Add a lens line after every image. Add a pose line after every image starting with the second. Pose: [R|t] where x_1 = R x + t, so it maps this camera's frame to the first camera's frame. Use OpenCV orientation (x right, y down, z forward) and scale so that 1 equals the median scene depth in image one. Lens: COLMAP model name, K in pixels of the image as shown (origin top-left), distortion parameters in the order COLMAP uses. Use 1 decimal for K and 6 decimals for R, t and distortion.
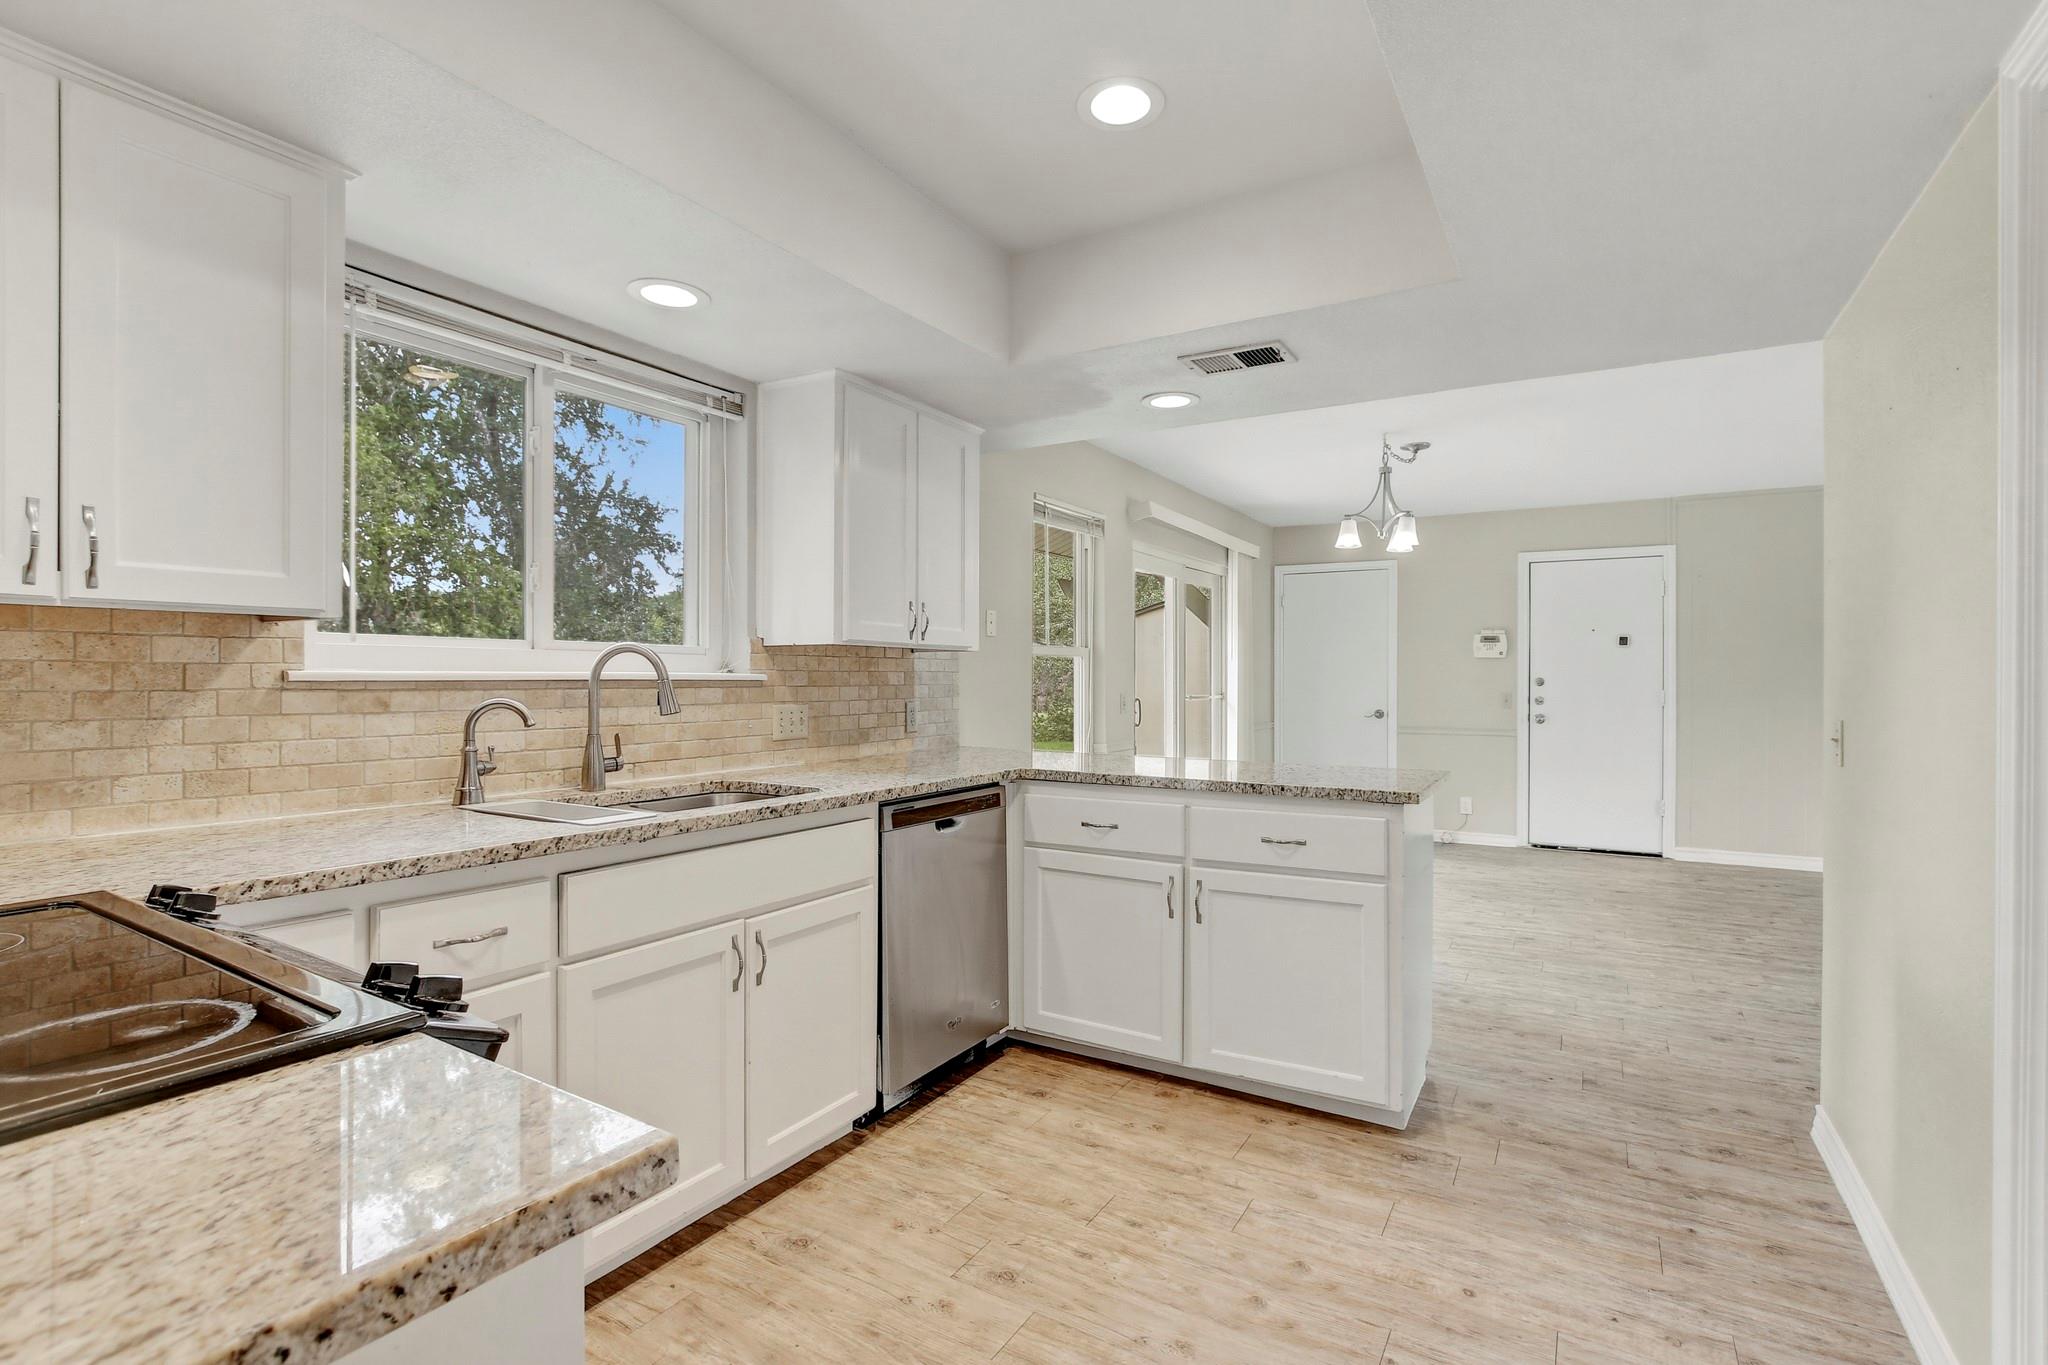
lens RADIAL K [[950.9, 0, 1020.6], [0, 950.9, 673.1], [0, 0, 1]] dist [-0.028485, 0.008183]
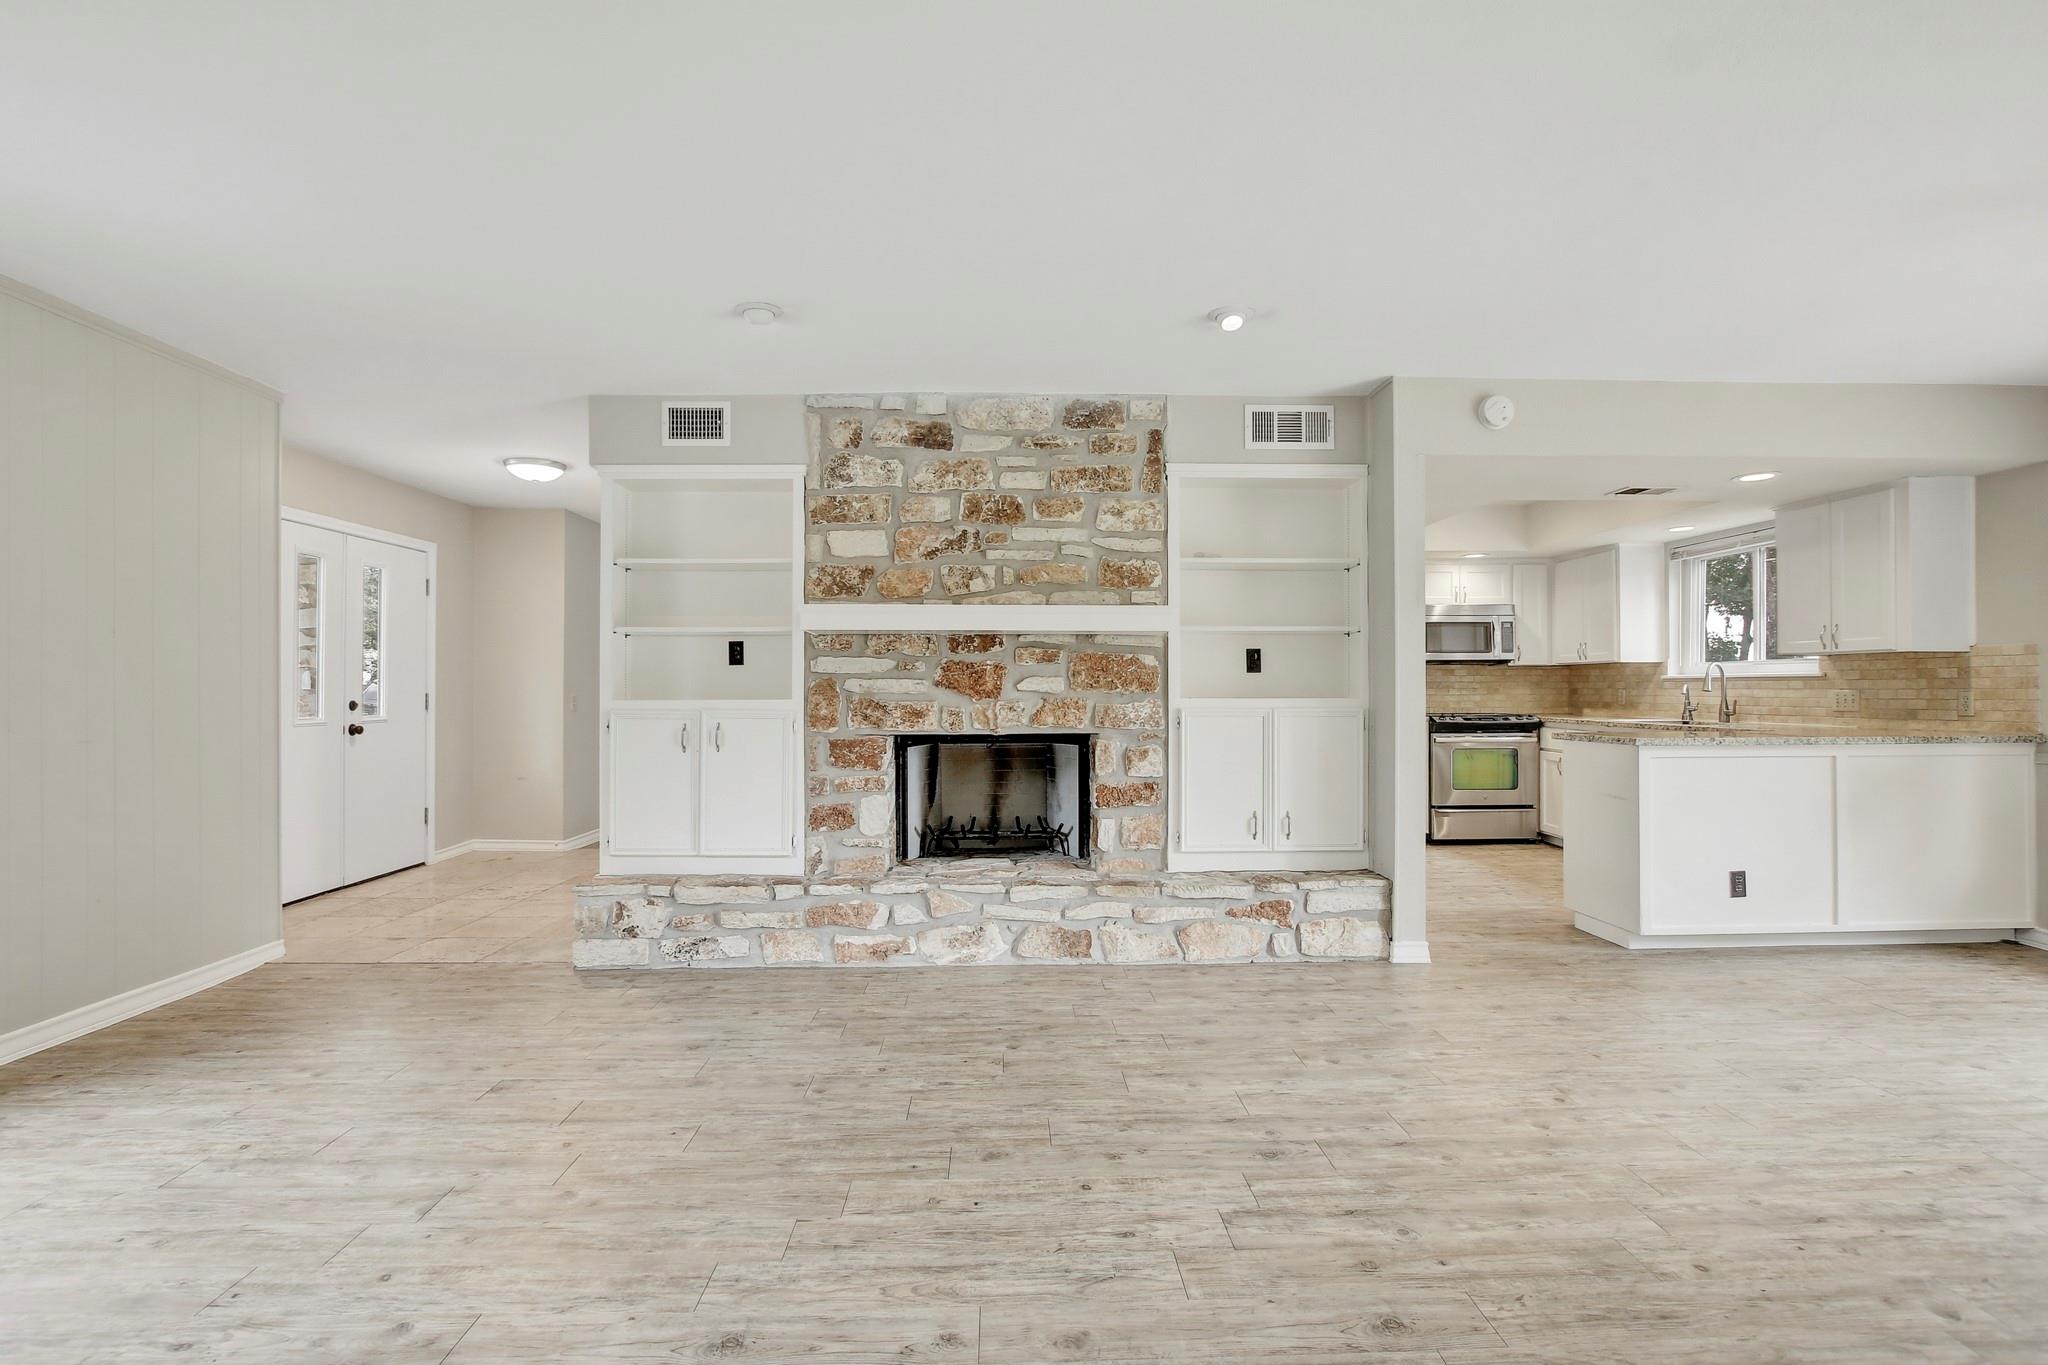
lens RADIAL K [[950.9, 0, 1026.3], [0, 950.9, 679.6], [0, 0, 1]] dist [-0.028485, 0.008183]
pose [[-0.838483, -0.007378, -0.544878, 2.112931], [0.001237, 0.999880, -0.015443, 0.042860], [0.544927, -0.013623, -0.838373, 1.816096]]
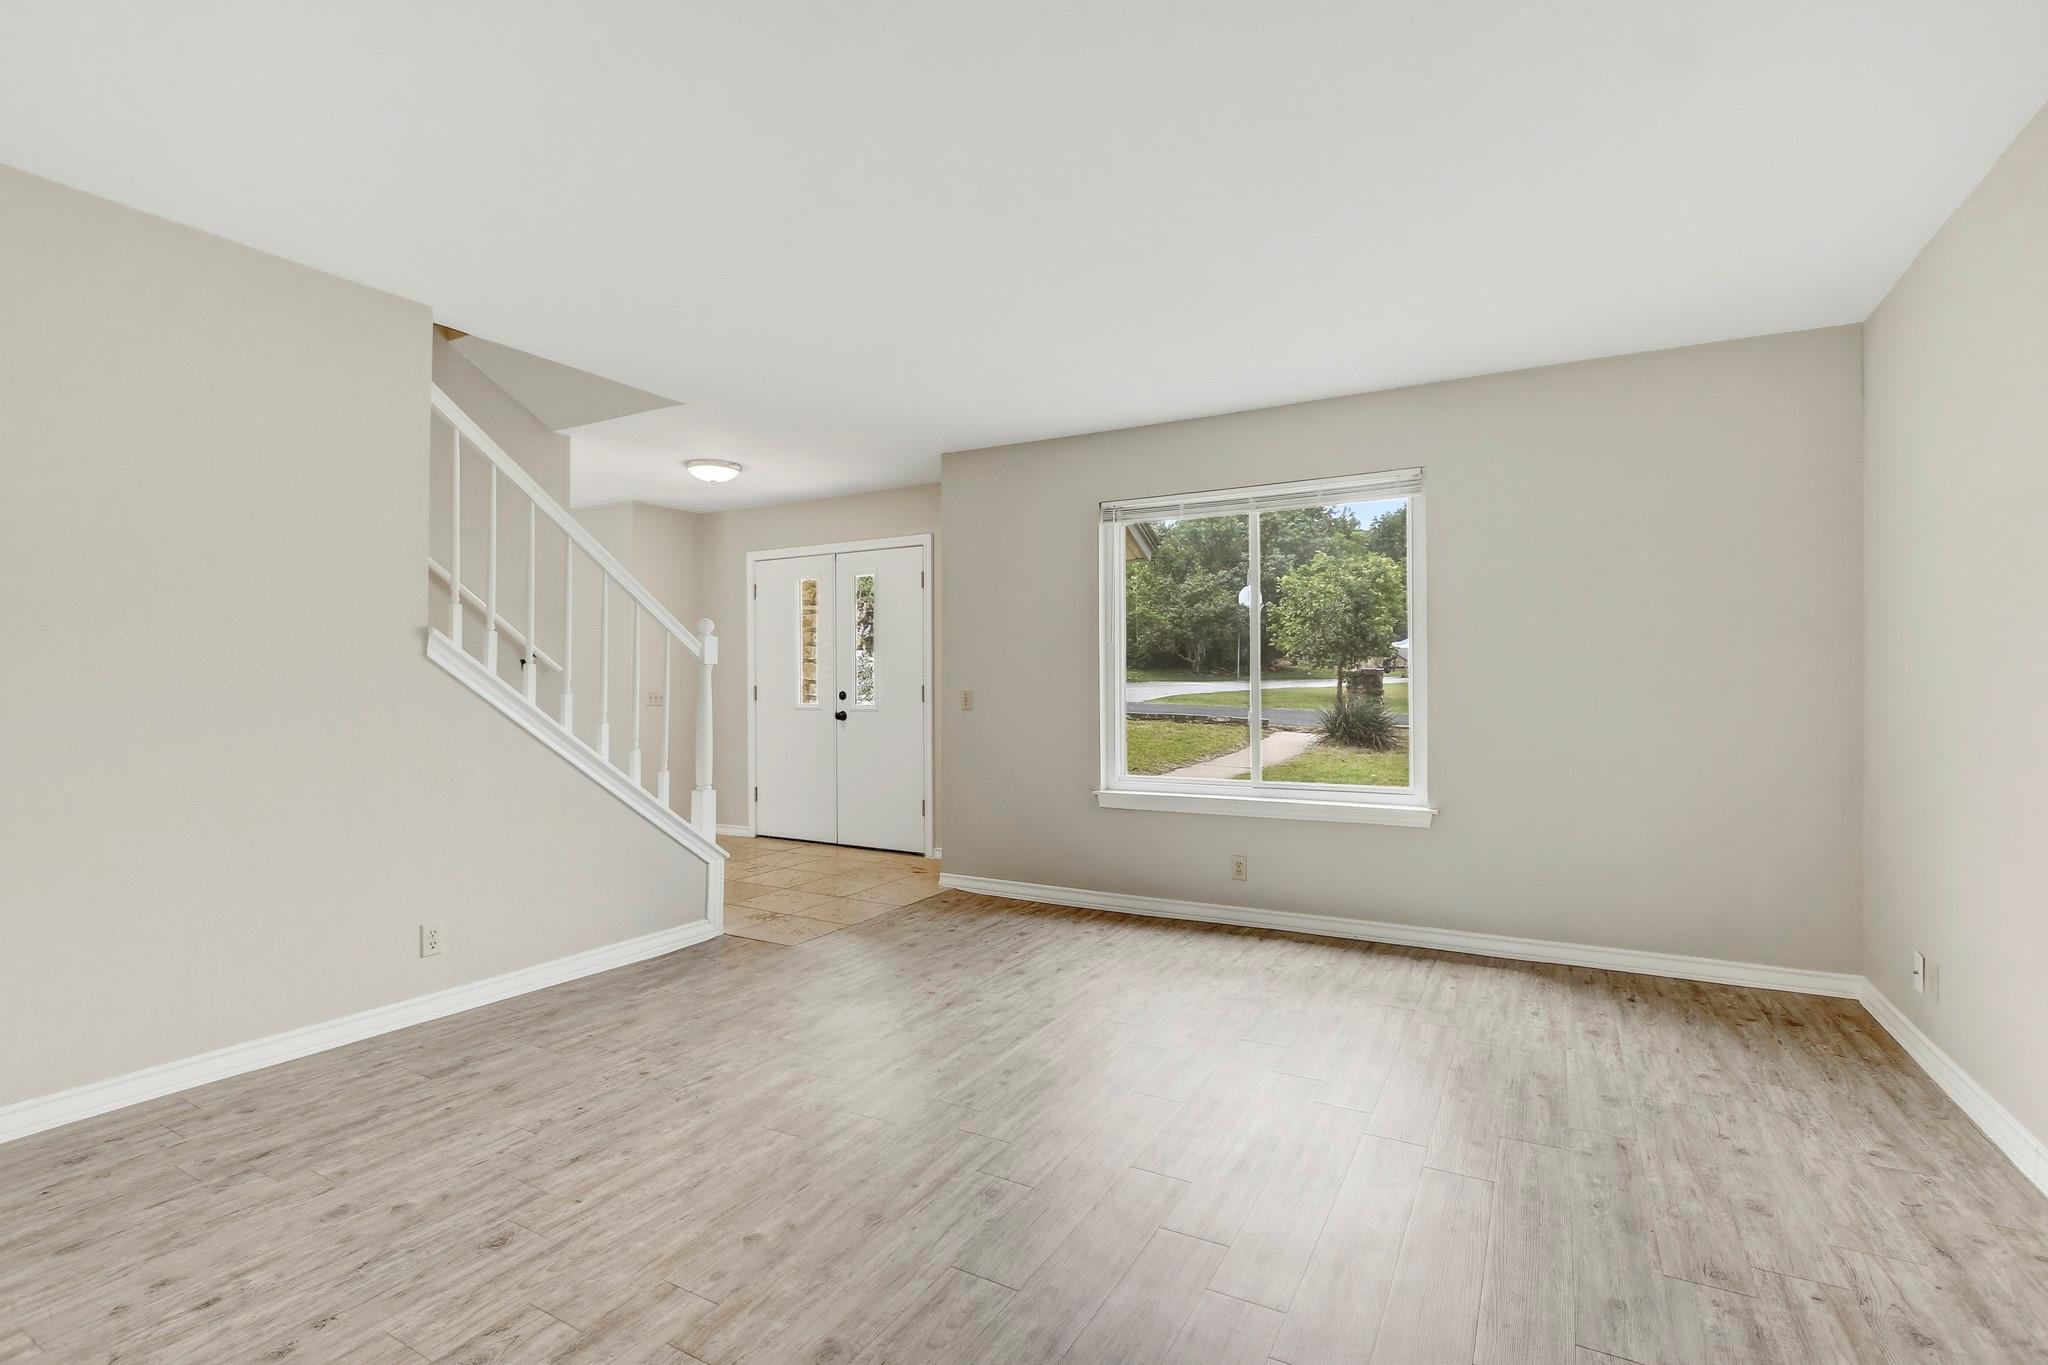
lens RADIAL K [[950.9, 0, 1036.3], [0, 950.9, 670.1], [0, 0, 1]] dist [-0.028485, 0.008183]
pose [[-0.039015, 0.011910, 0.999168, -0.193827], [-0.008564, 0.999888, -0.012253, 0.026485], [-0.999202, -0.009035, -0.038908, -1.032356]]
